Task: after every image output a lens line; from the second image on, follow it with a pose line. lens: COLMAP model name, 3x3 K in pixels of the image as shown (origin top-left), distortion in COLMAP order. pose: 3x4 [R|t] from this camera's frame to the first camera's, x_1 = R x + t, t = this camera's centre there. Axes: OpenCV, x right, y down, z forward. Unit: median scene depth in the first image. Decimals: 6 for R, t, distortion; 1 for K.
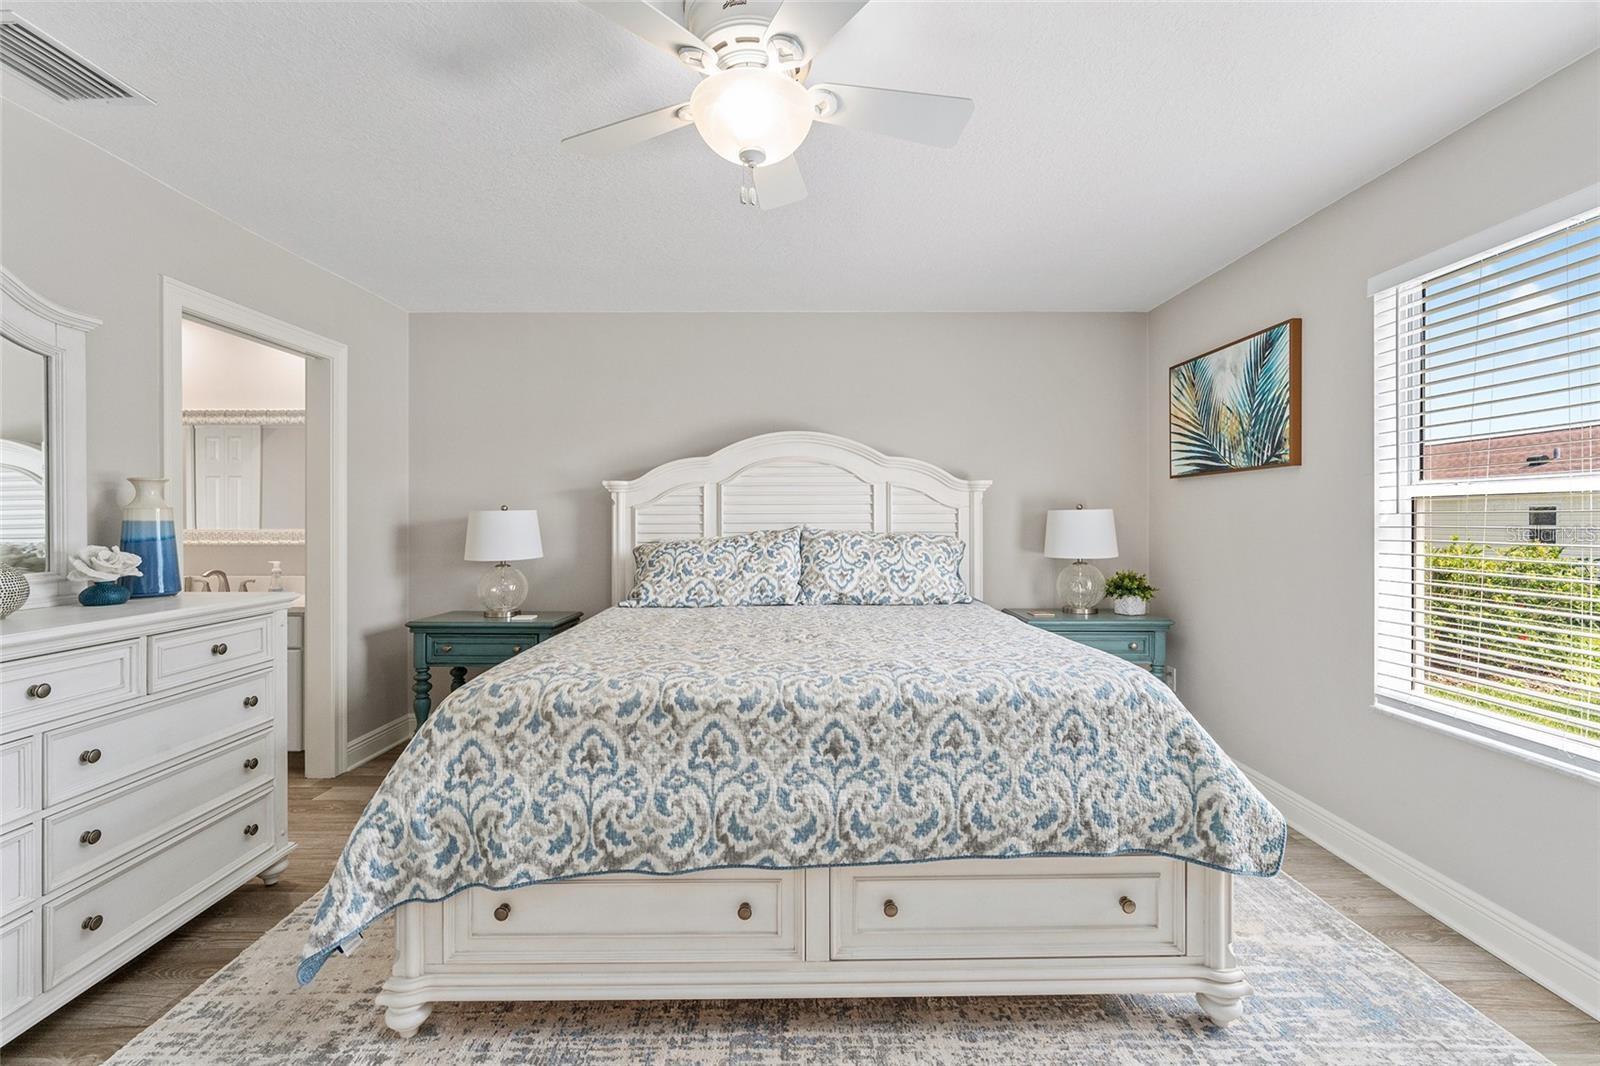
lens RADIAL K [[685.9, 0, 800.0], [0, 685.9, 520.0], [0, 0, 1]] dist [-0.002441, 0.000668]
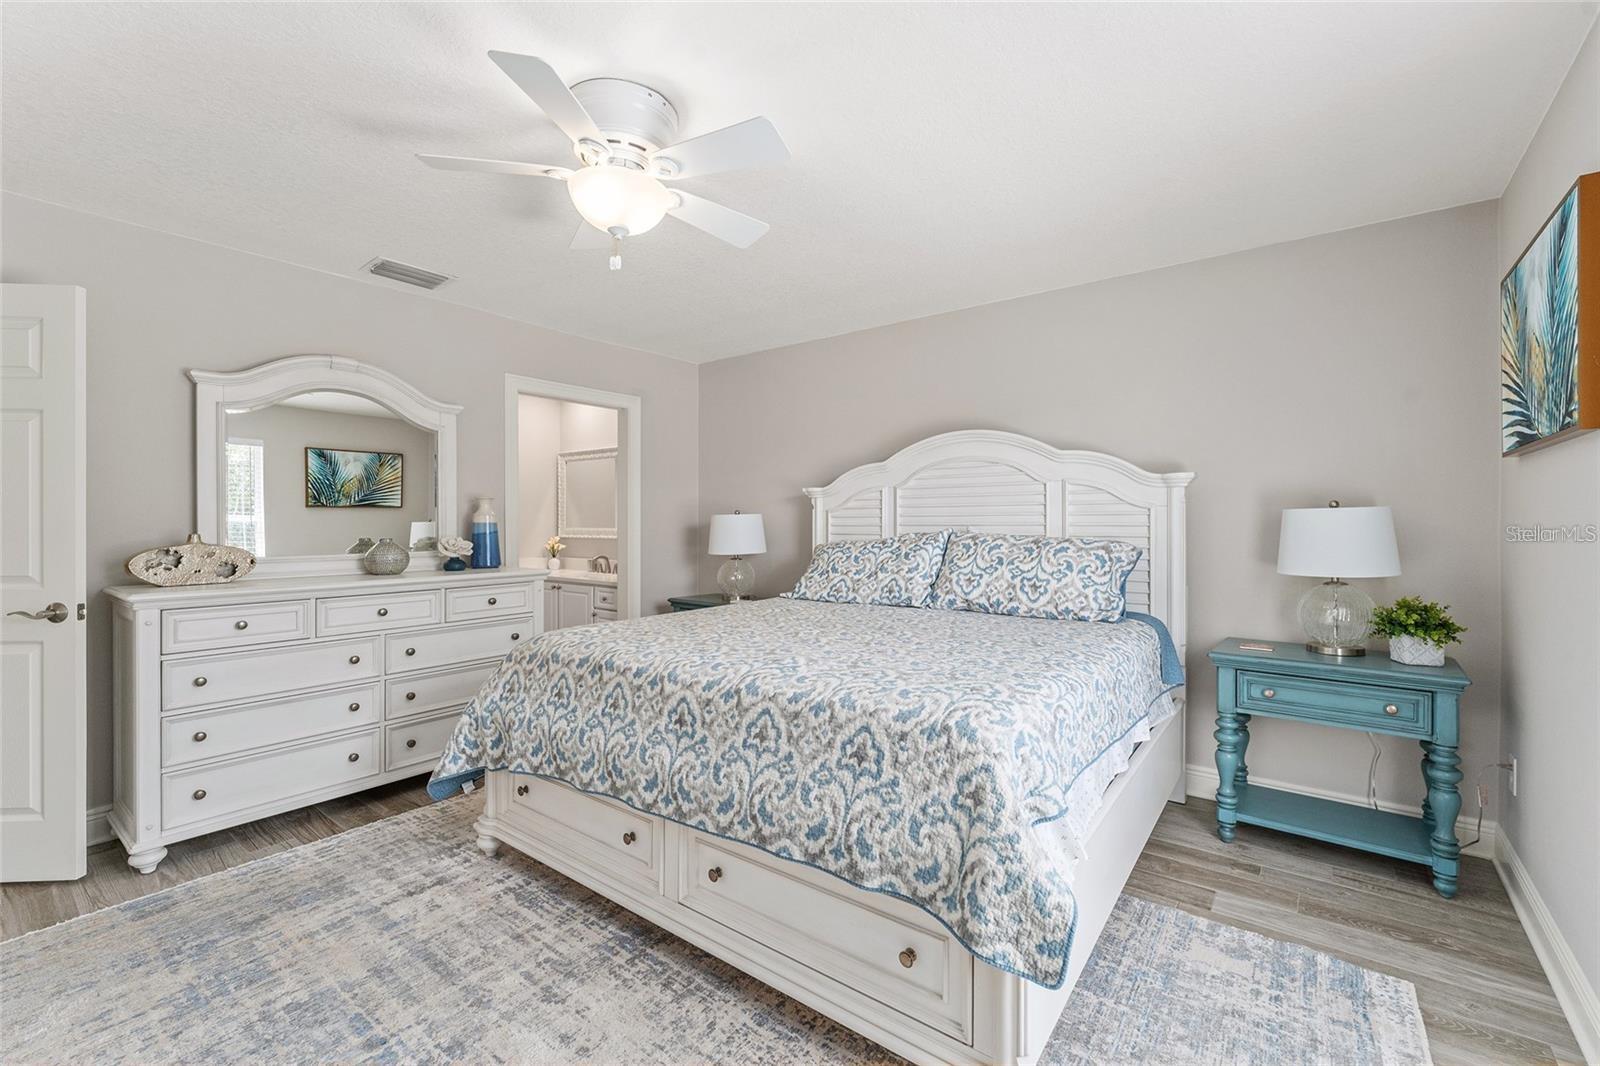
lens RADIAL K [[685.9, 0, 795.8], [0, 685.9, 521.8], [0, 0, 1]] dist [-0.002441, 0.000668]
pose [[0.781249, 0.000838, -0.624219, 0.553210], [-0.000829, 1.000000, 0.000306, -0.001026], [0.624219, 0.000279, 0.781250, 0.131342]]
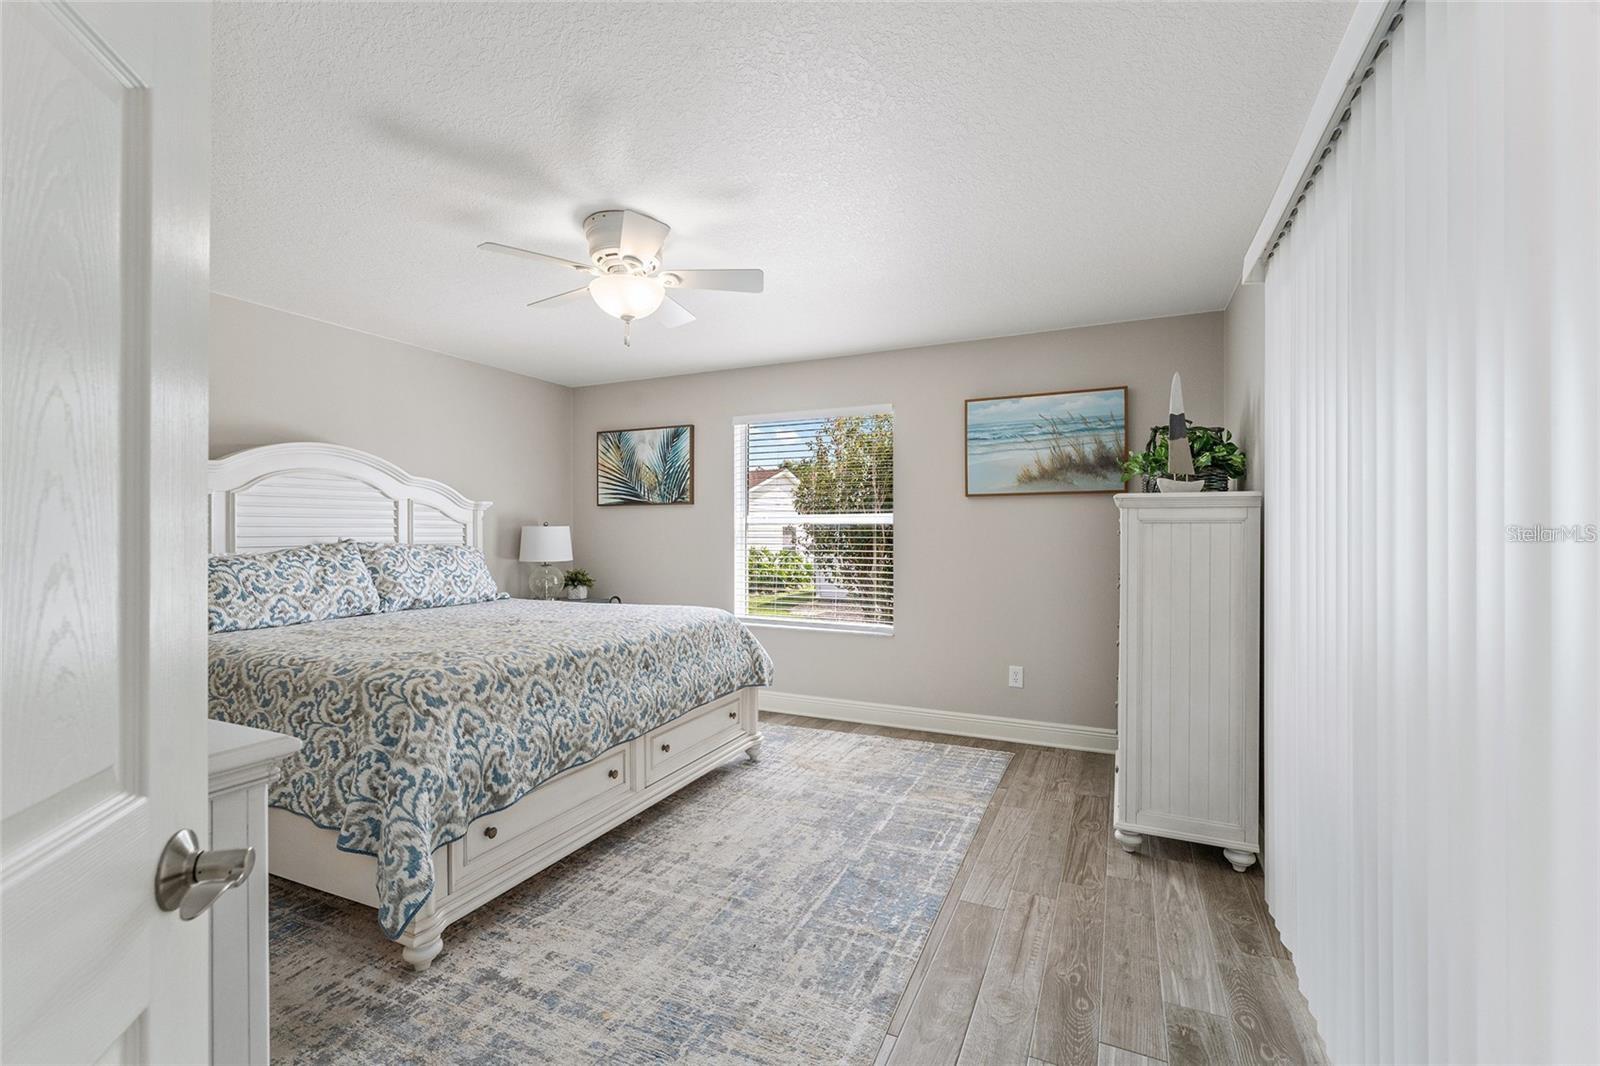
lens RADIAL K [[685.9, 0, 800.6], [0, 685.9, 535.8], [0, 0, 1]] dist [-0.002441, 0.000668]
pose [[0.429878, -0.002226, 0.902884, -0.808476], [0.000010, 0.999997, 0.002461, 0.000962], [-0.902887, -0.001049, 0.429877, -0.058522]]
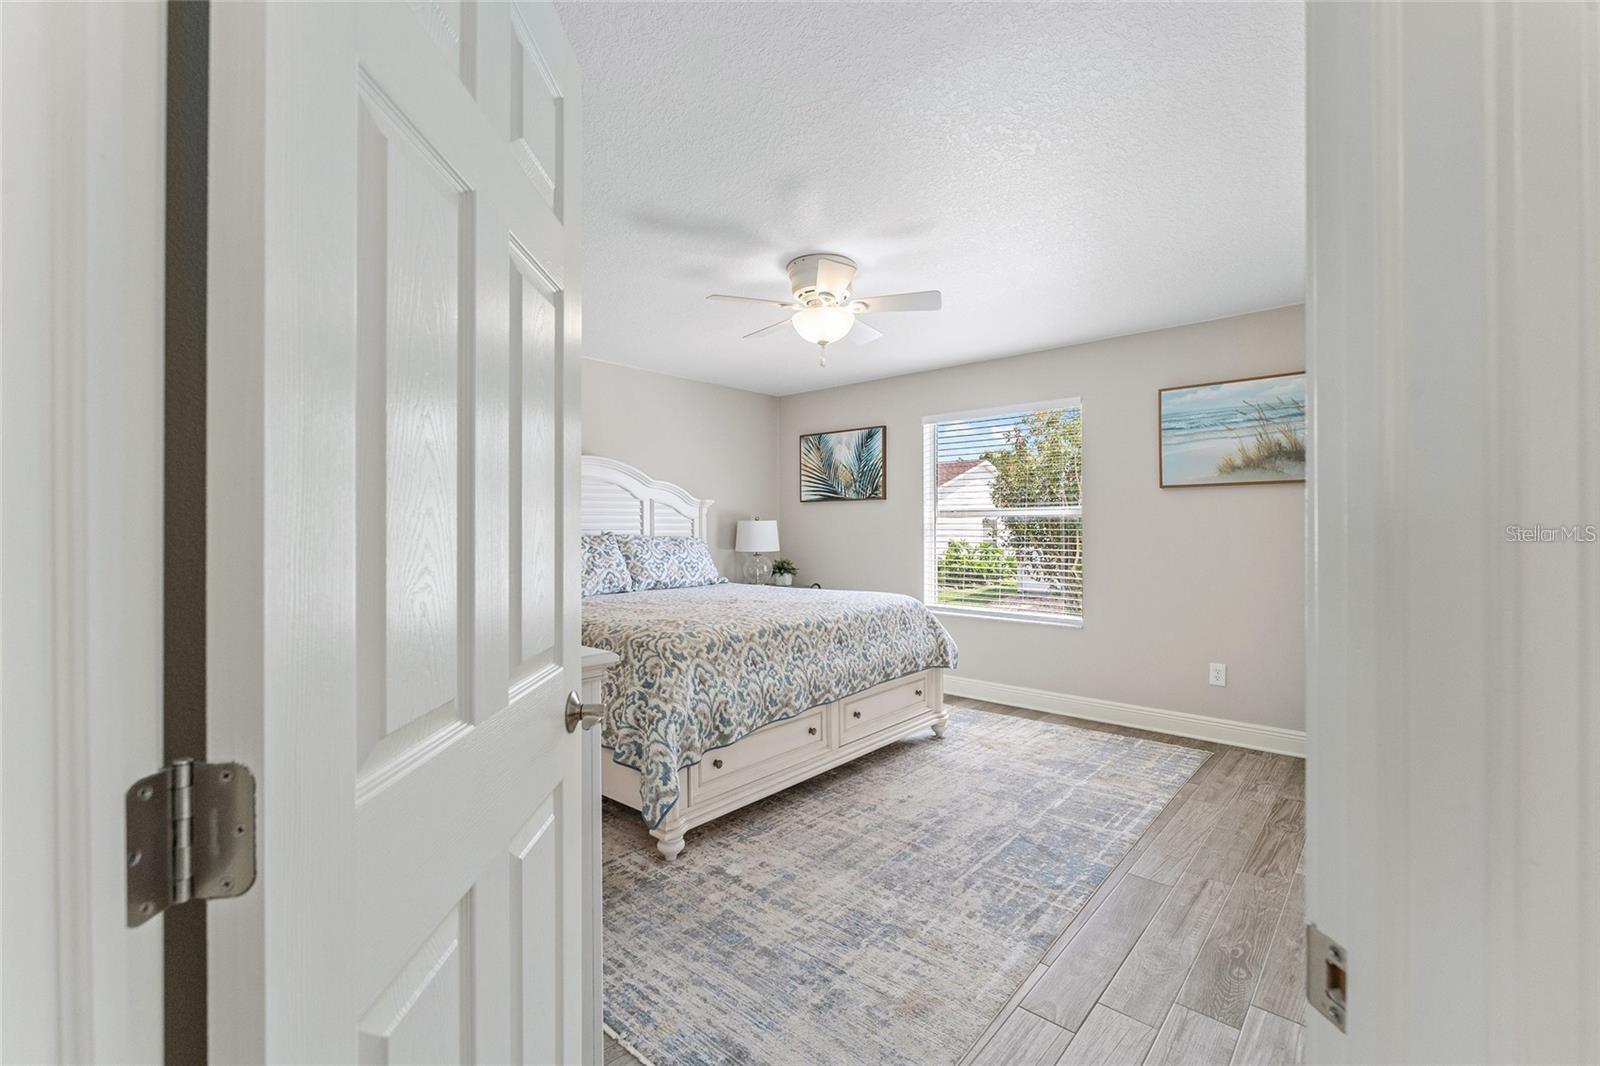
lens RADIAL K [[685.9, 0, 801.0], [0, 685.9, 529.4], [0, 0, 1]] dist [-0.002441, 0.000668]
pose [[0.669962, -0.004269, 0.742383, -0.906492], [0.003036, 0.999991, 0.003010, 0.000963], [-0.742389, 0.000237, 0.669969, -0.153827]]
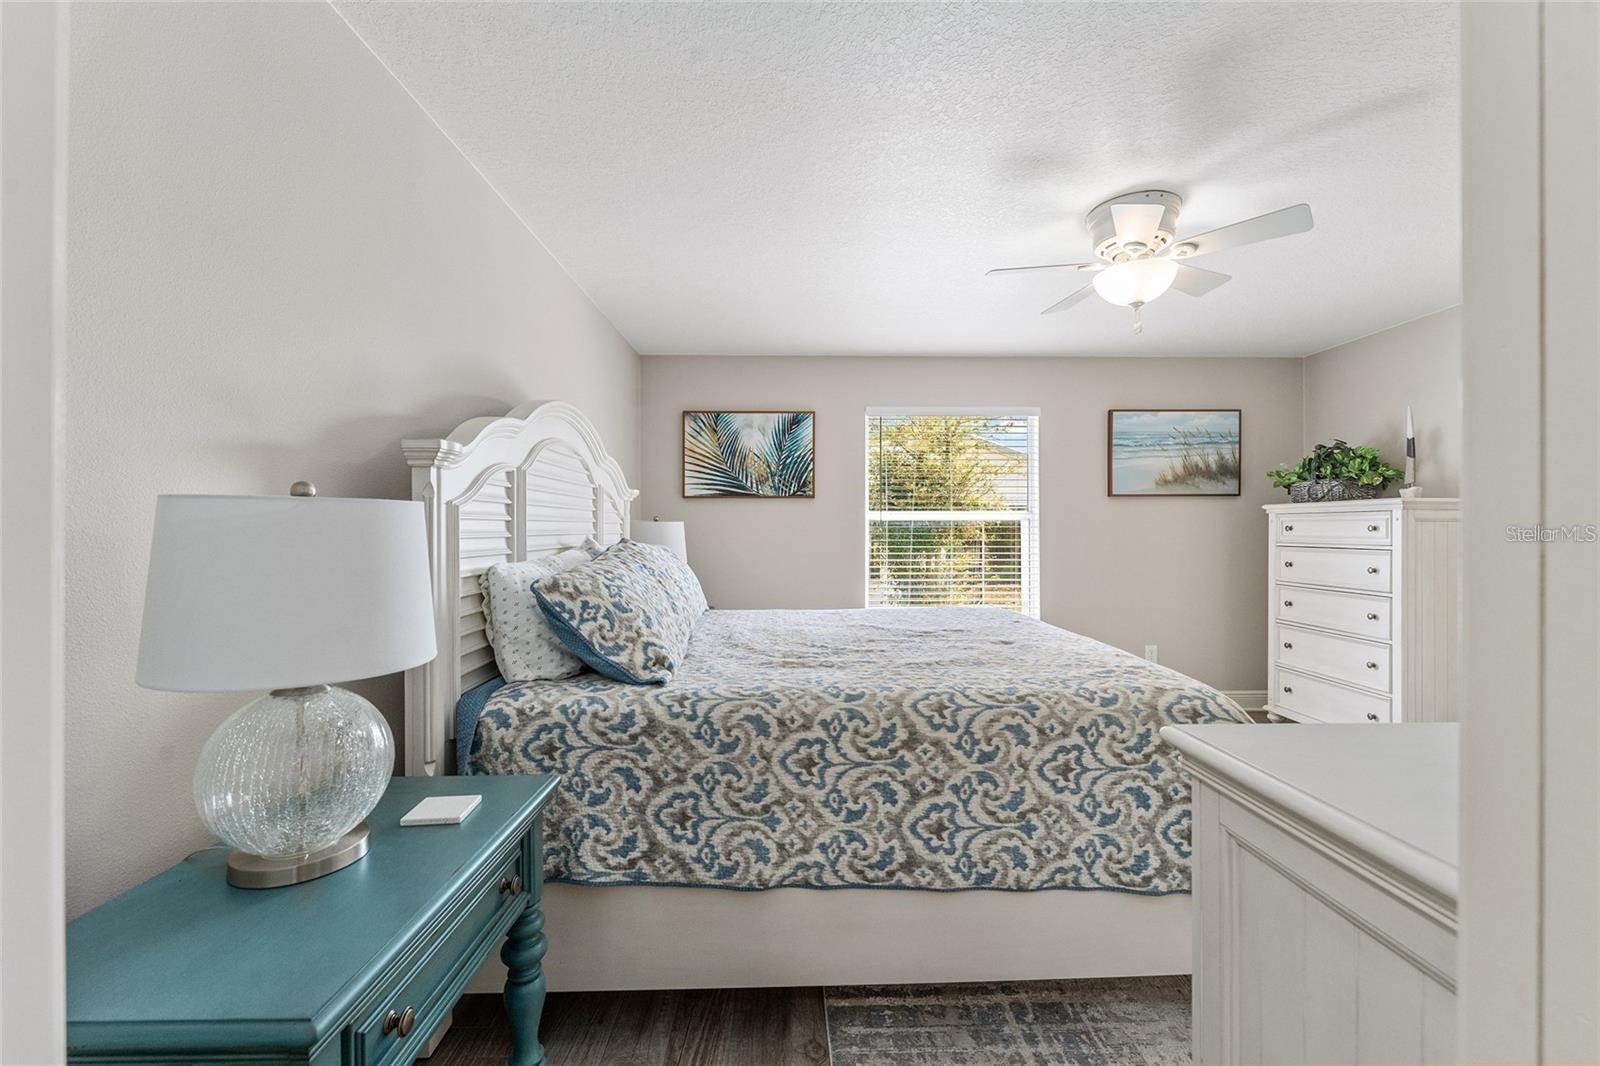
lens RADIAL K [[685.9, 0, 798.6], [0, 685.9, 528.5], [0, 0, 1]] dist [-0.002441, 0.000668]
pose [[-0.011152, 0.002658, 0.999934, -0.956009], [0.001858, 0.999995, -0.002638, -0.000324], [-0.999936, 0.001828, -0.011157, 1.040620]]
